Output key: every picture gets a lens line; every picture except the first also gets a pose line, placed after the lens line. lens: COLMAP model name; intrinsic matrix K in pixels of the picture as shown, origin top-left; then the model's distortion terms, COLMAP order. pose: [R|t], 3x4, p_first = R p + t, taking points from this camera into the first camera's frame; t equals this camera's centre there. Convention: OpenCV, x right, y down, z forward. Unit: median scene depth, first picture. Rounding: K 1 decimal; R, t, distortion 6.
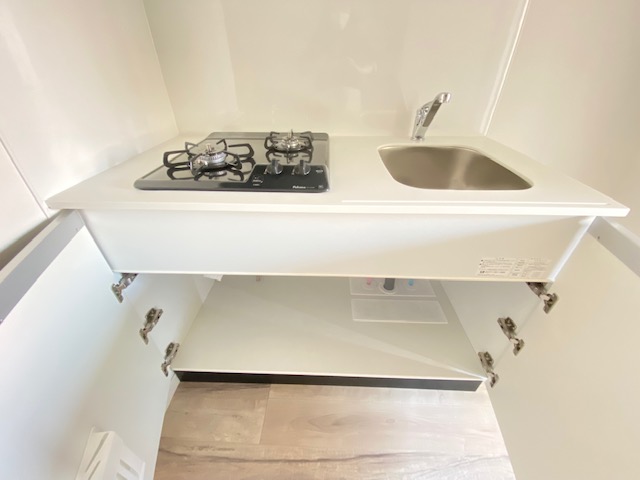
lens RADIAL K [[263.2, 0, 316.8], [0, 263.2, 242.2], [0, 0, 1]] dist [0.032133, -0.027051]
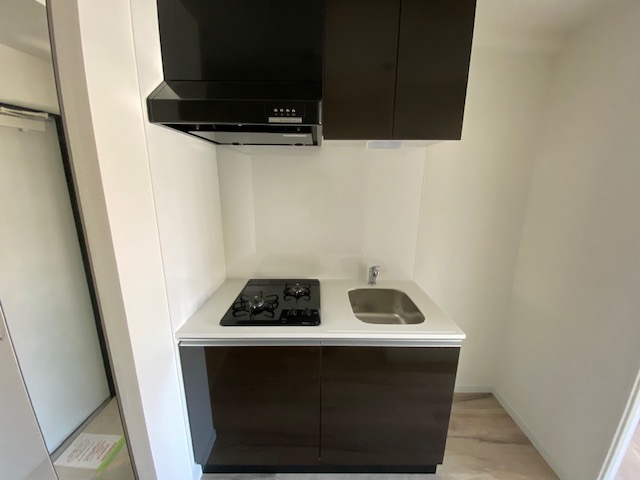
lens RADIAL K [[263.2, 0, 316.8], [0, 263.2, 242.2], [0, 0, 1]] dist [0.032133, -0.027051]
pose [[0.999115, -0.001071, 0.042050, -0.055067], [0.015699, 0.936934, -0.349154, -0.069663], [-0.039024, 0.349505, 0.936121, -0.869401]]
